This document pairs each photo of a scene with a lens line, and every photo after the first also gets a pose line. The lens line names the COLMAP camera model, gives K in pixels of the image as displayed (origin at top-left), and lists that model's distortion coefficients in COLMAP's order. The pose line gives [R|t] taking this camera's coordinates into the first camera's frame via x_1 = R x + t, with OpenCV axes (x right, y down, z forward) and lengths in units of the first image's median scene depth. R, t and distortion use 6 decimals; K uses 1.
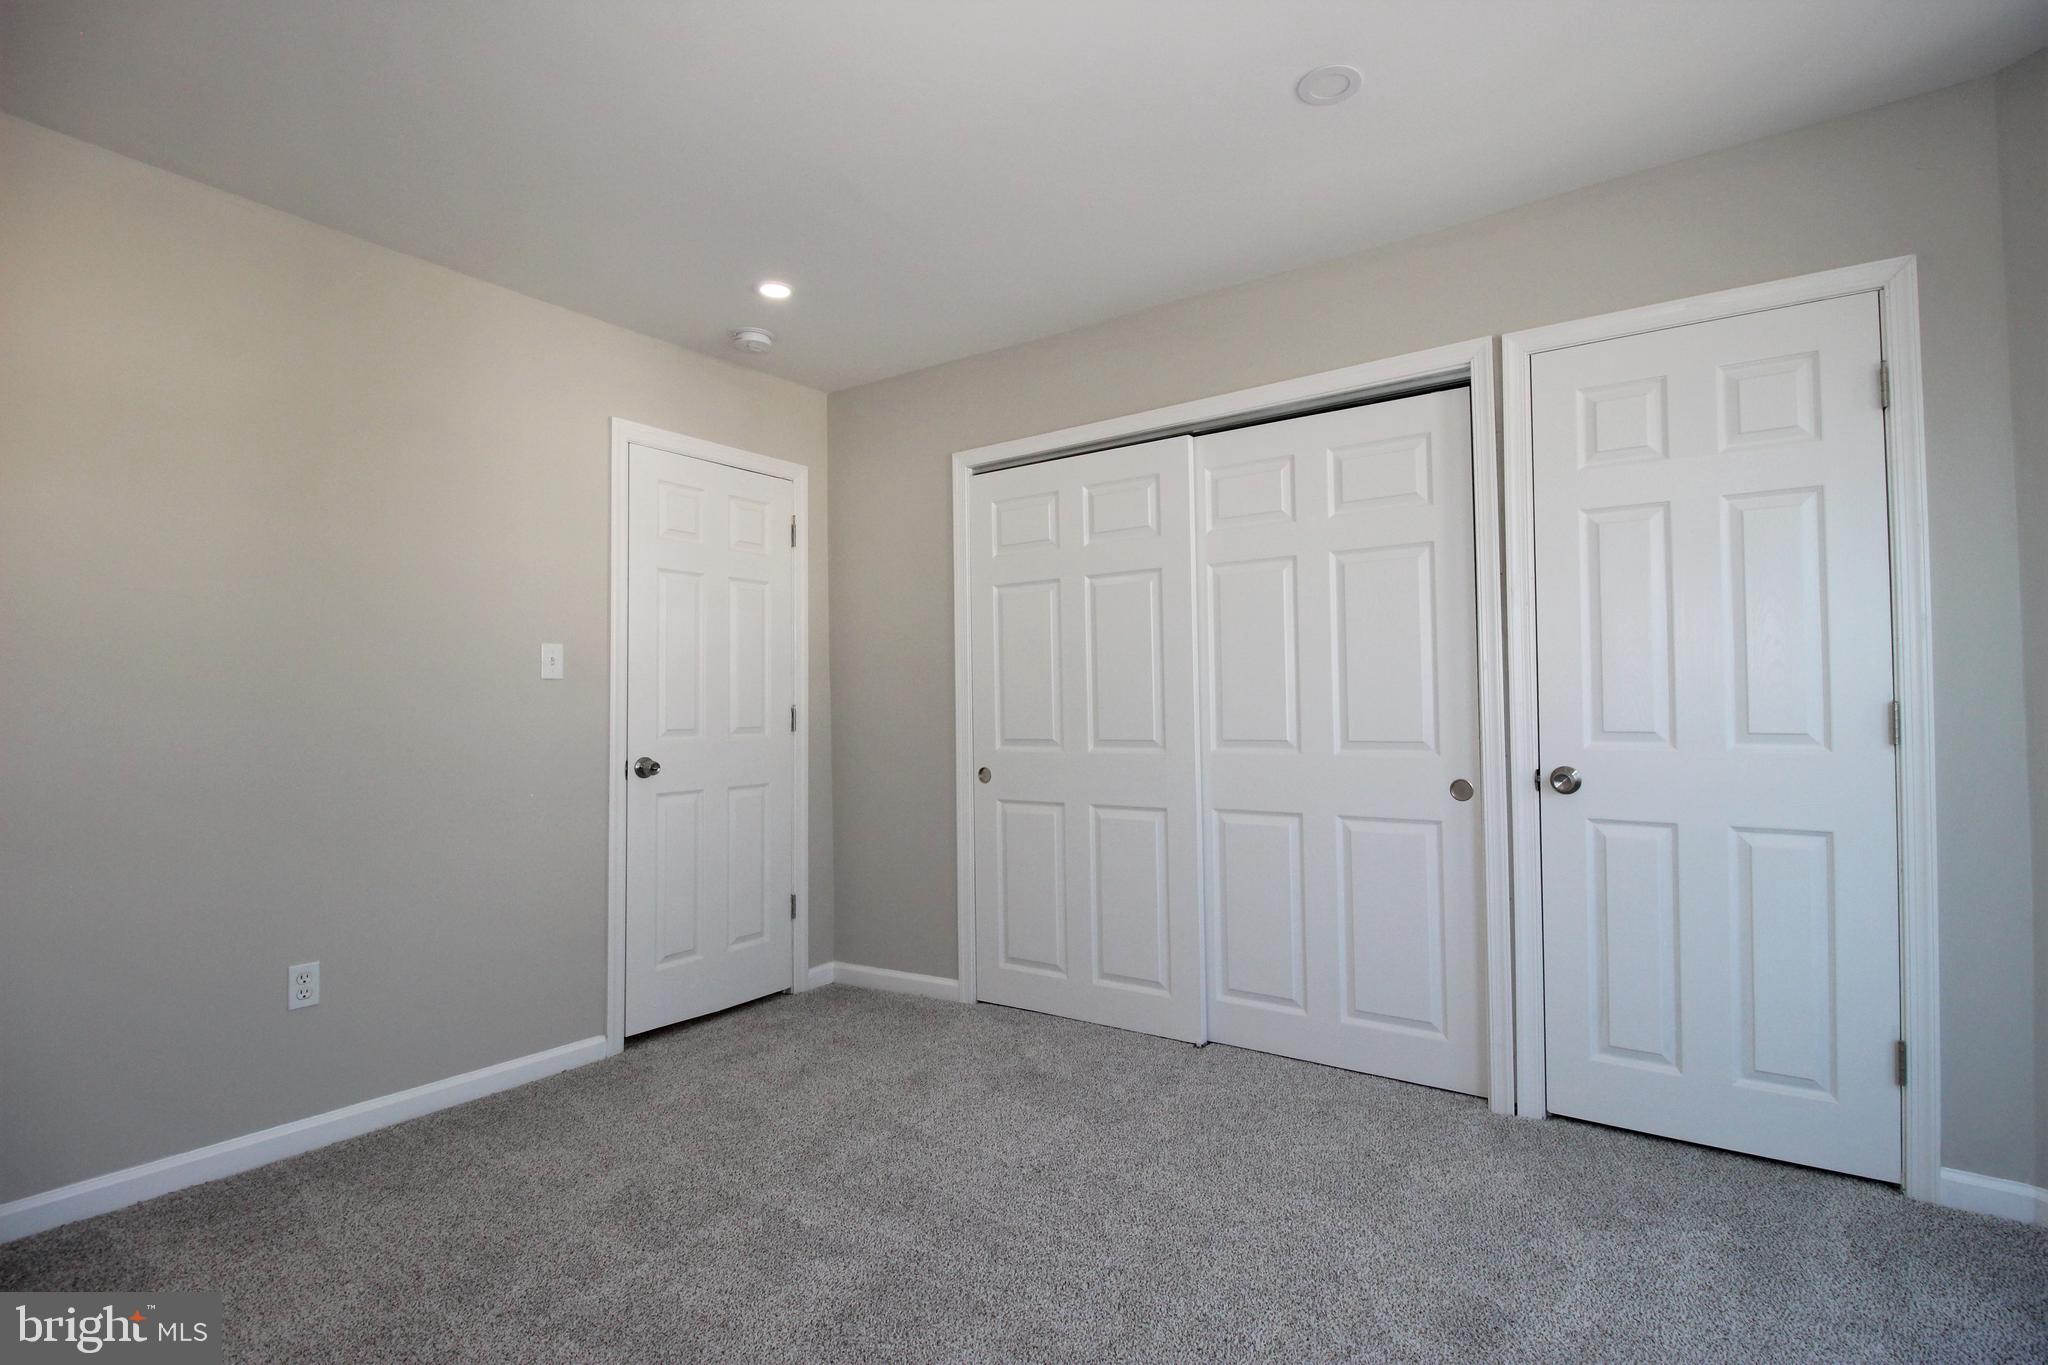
lens RADIAL K [[953.2, 0, 1058.7], [0, 953.2, 677.8], [0, 0, 1]] dist [-0.002050, -0.012517]
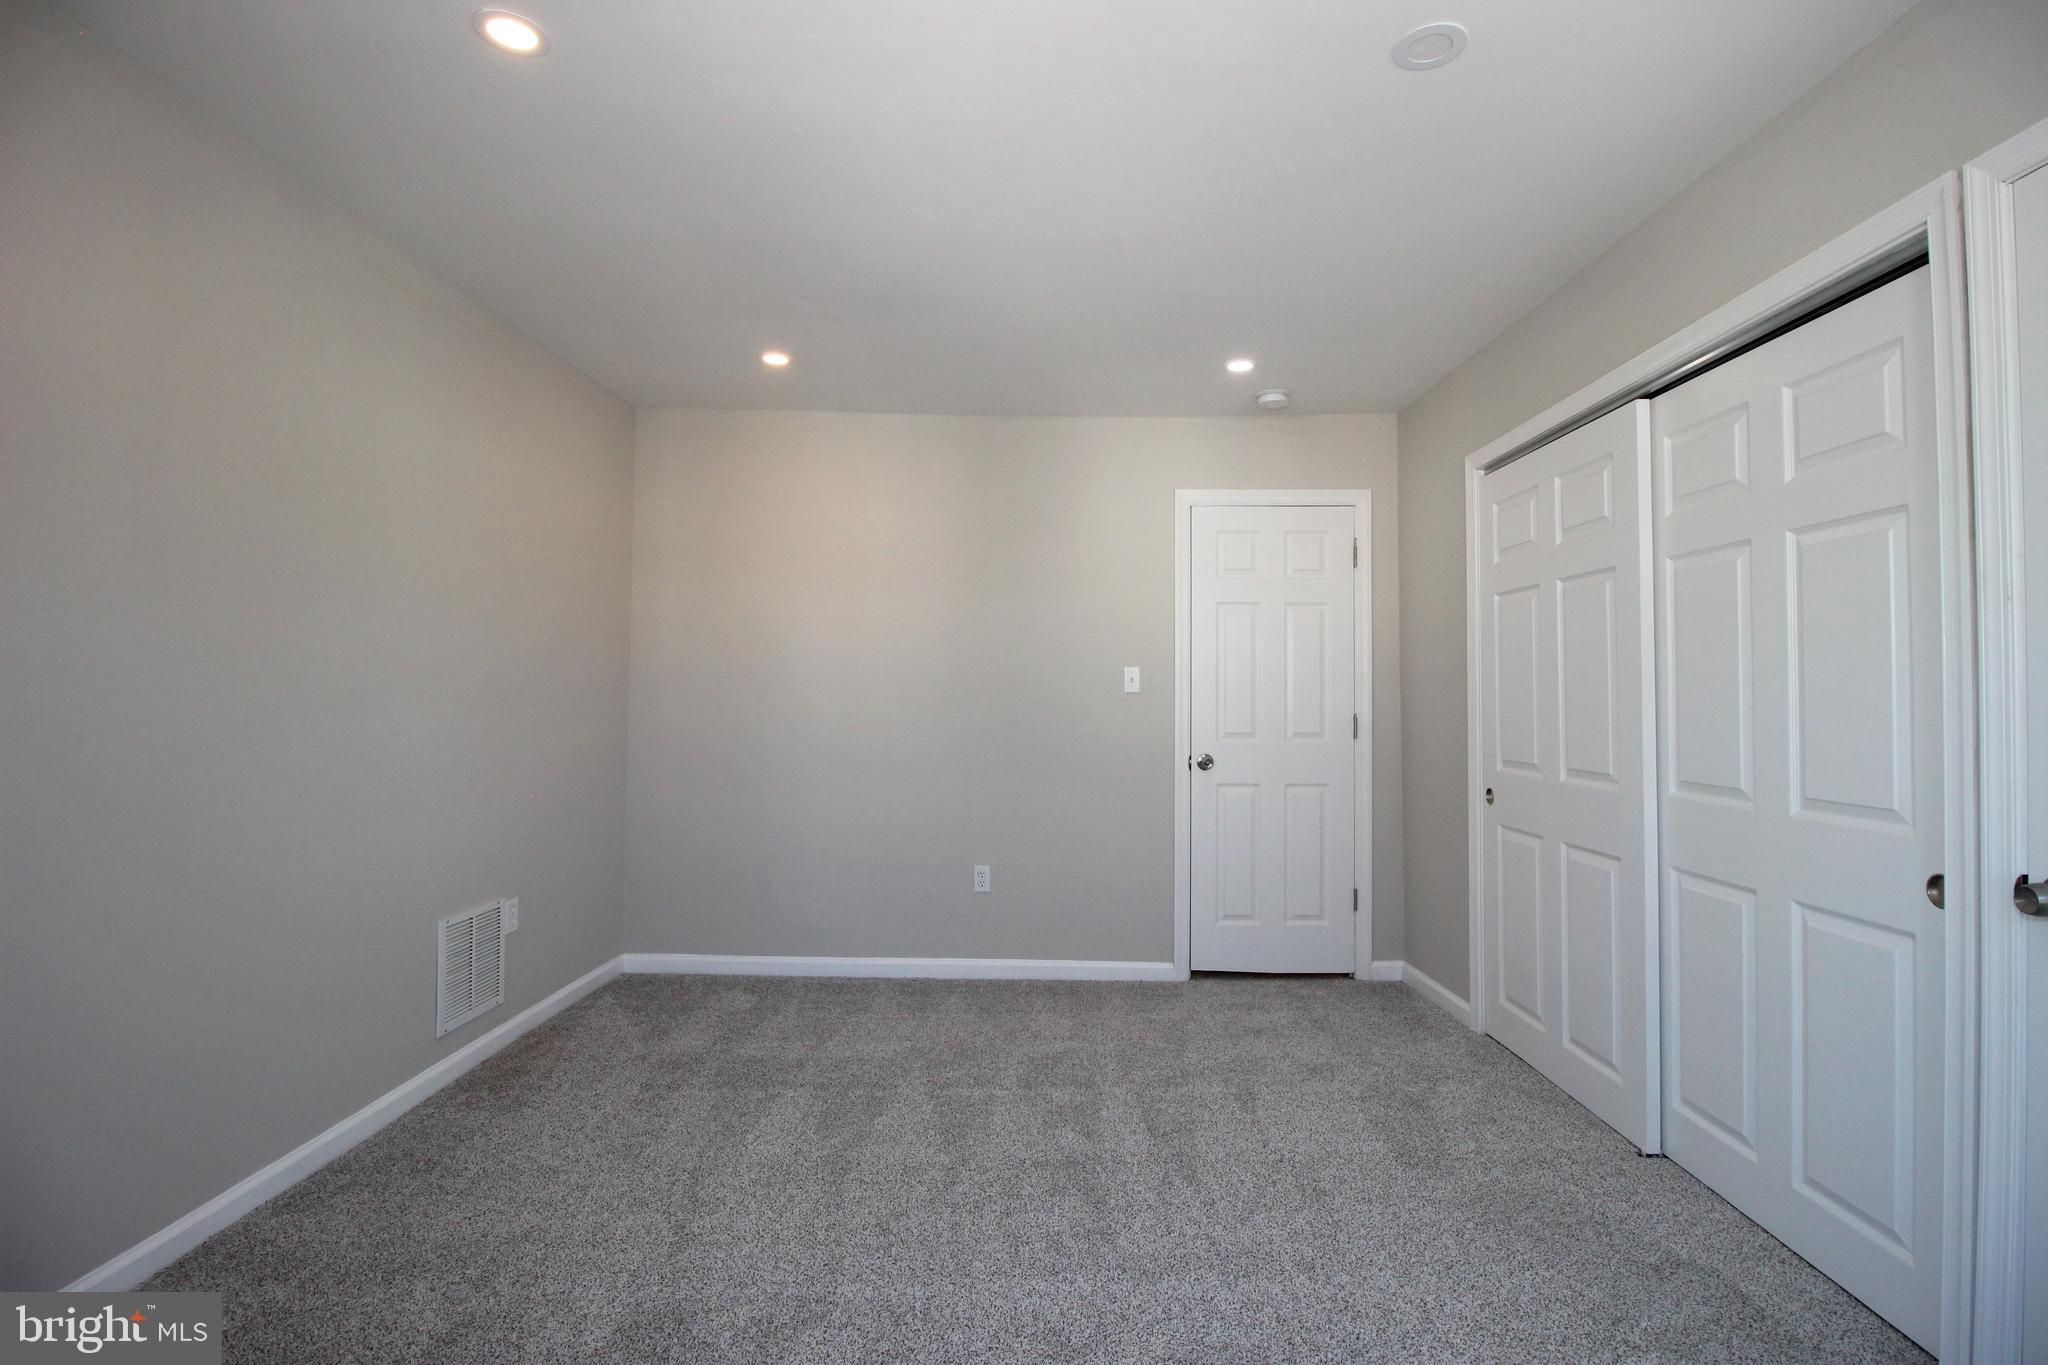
lens RADIAL K [[953.2, 0, 1044.4], [0, 953.2, 679.7], [0, 0, 1]] dist [-0.002050, -0.012517]
pose [[0.556742, 0.001437, -0.830684, 0.567245], [0.014390, 0.999832, 0.011374, -0.037148], [0.830561, -0.018286, 0.556628, 0.140322]]
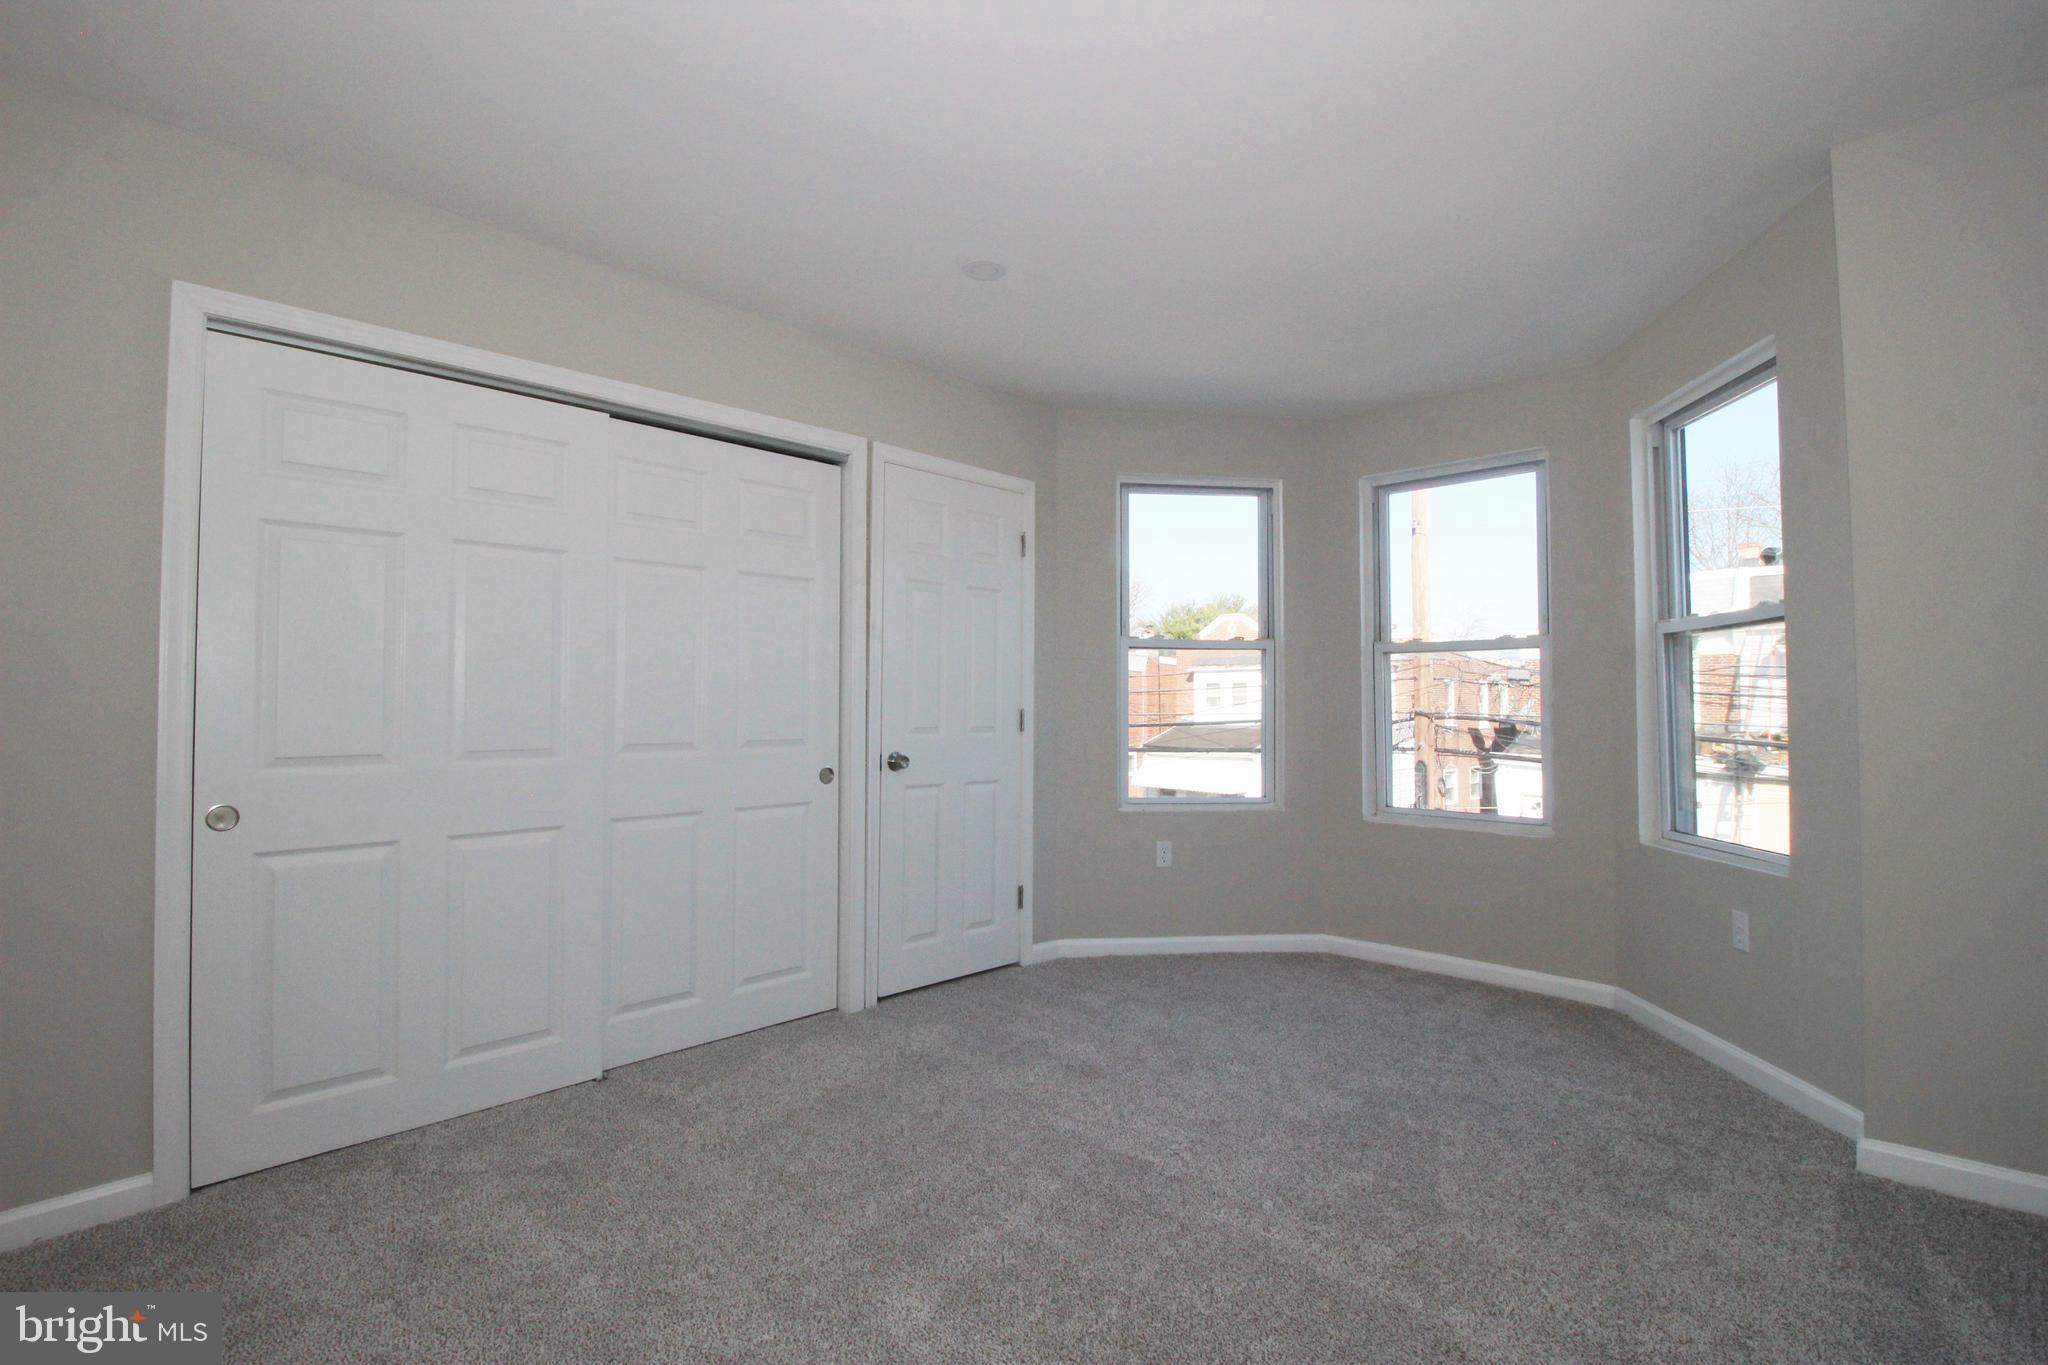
lens RADIAL K [[953.2, 0, 1029.8], [0, 953.2, 684.2], [0, 0, 1]] dist [-0.002050, -0.012517]
pose [[0.176173, 0.039288, 0.983575, -0.736557], [-0.019871, 0.999142, -0.036350, 0.034307], [-0.984159, -0.013141, 0.176803, 0.463410]]
